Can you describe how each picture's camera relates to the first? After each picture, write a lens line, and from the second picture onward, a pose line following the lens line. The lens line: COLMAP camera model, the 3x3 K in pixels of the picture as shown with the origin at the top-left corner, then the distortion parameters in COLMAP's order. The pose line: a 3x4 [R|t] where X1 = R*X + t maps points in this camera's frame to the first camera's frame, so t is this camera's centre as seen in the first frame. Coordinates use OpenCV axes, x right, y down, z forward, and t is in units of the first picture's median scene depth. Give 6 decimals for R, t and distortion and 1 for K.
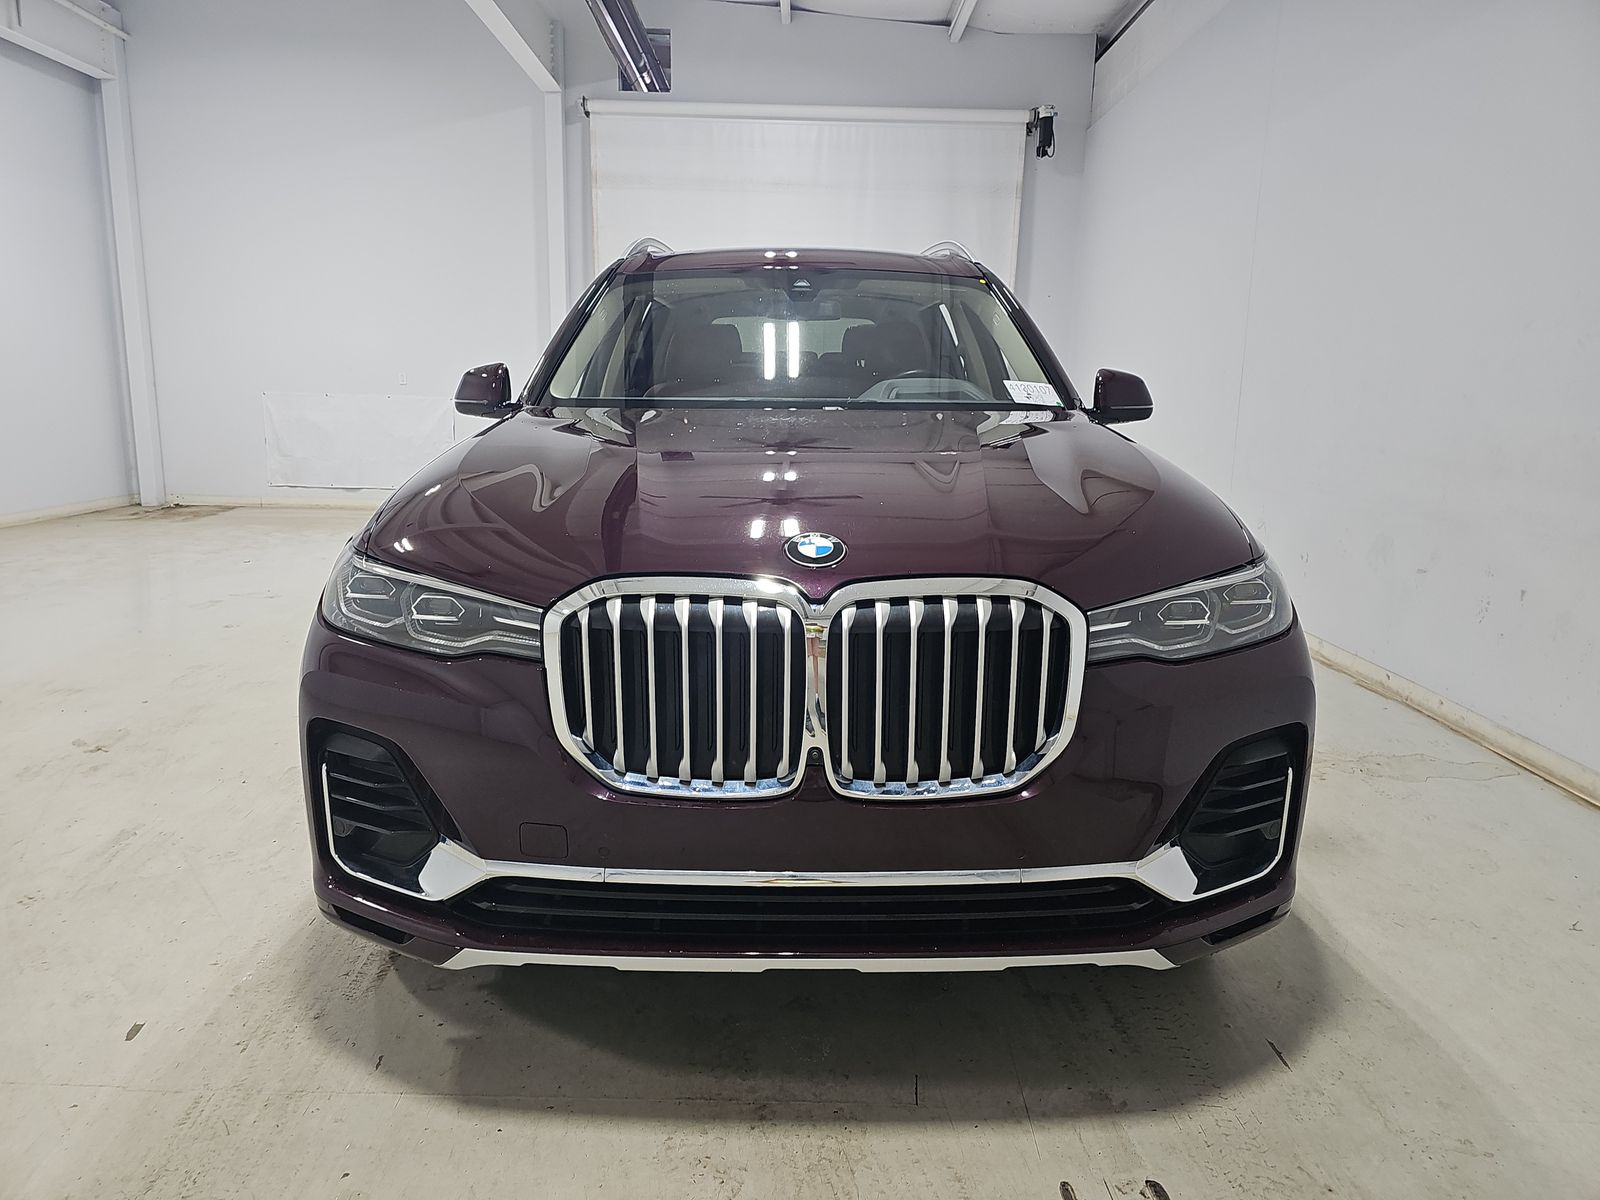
lens RADIAL K [[1088.1, 0, 800.0], [0, 1088.1, 600.0], [0, 0, 1]] dist [0.007803, 0.001669]
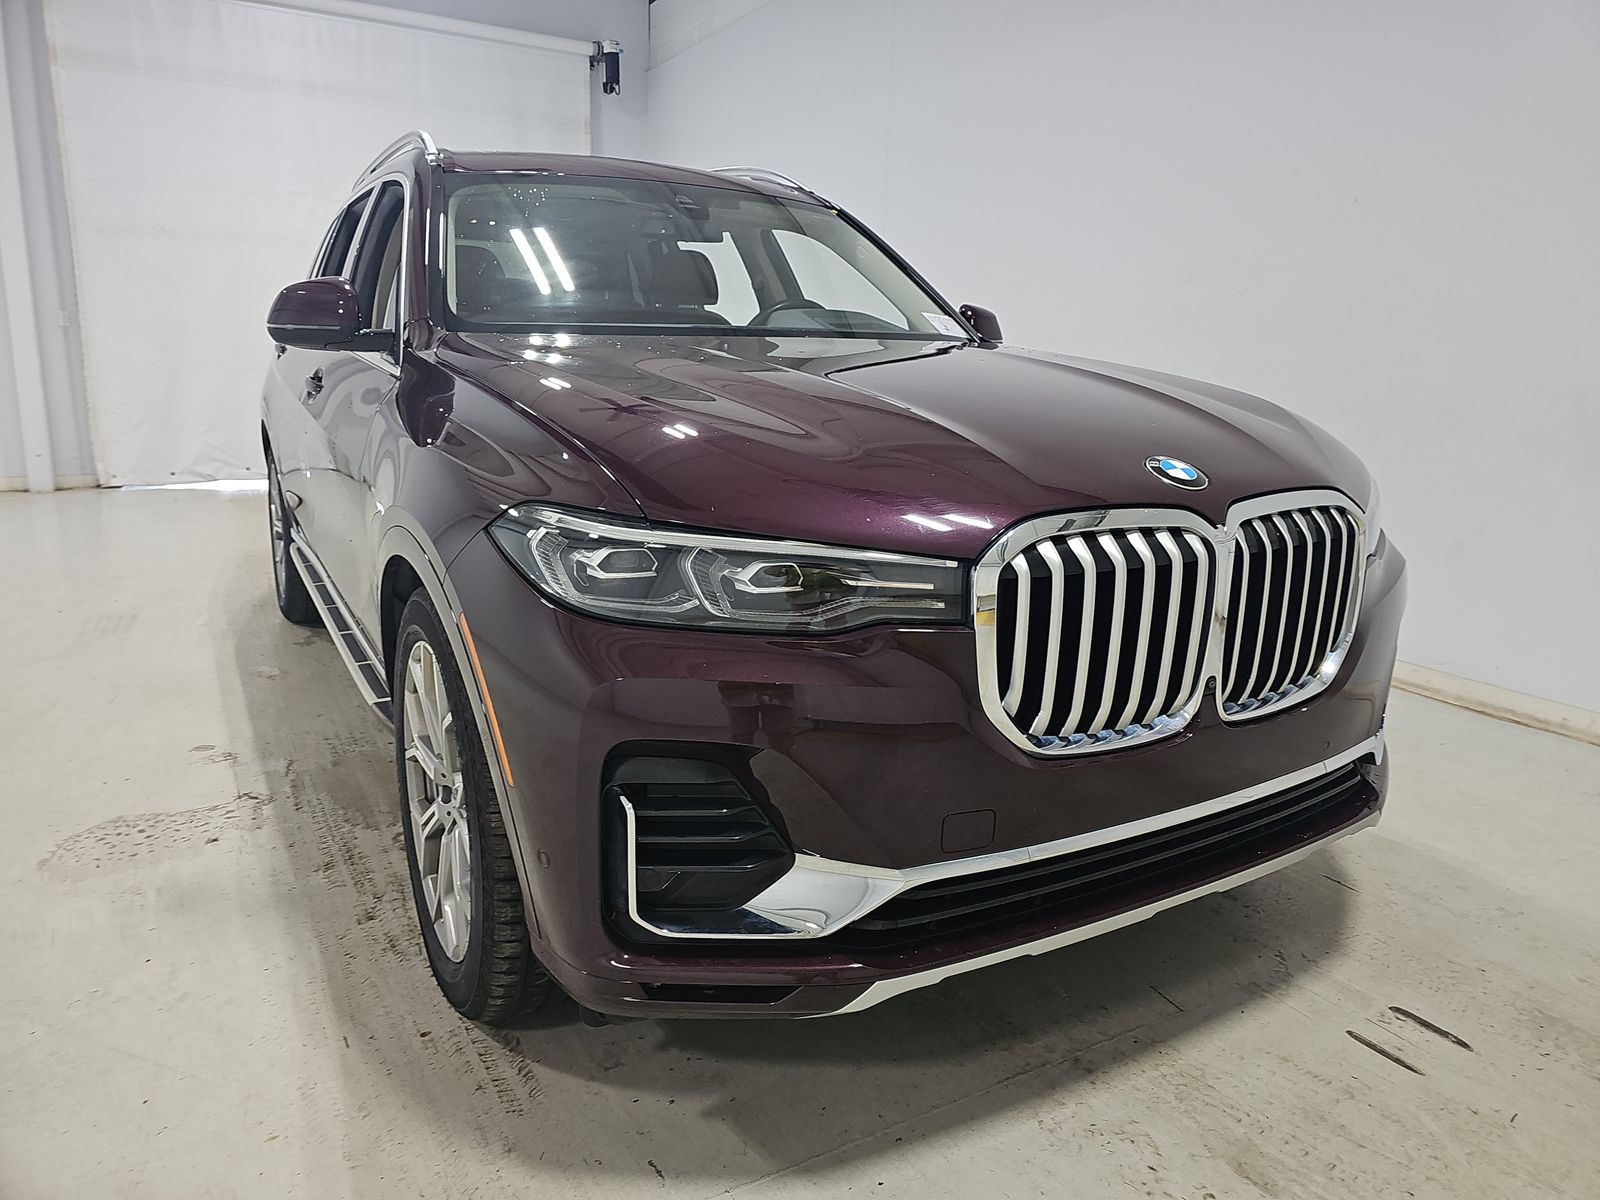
lens RADIAL K [[1080.9, 0, 800.0], [0, 1080.9, 600.0], [0, 0, 1]] dist [0.001918, -0.007857]
pose [[0.861336, -0.110321, 0.495912, -0.612601], [0.088958, 0.993808, 0.066575, -0.021905], [-0.500186, -0.013228, 0.865817, 0.275260]]
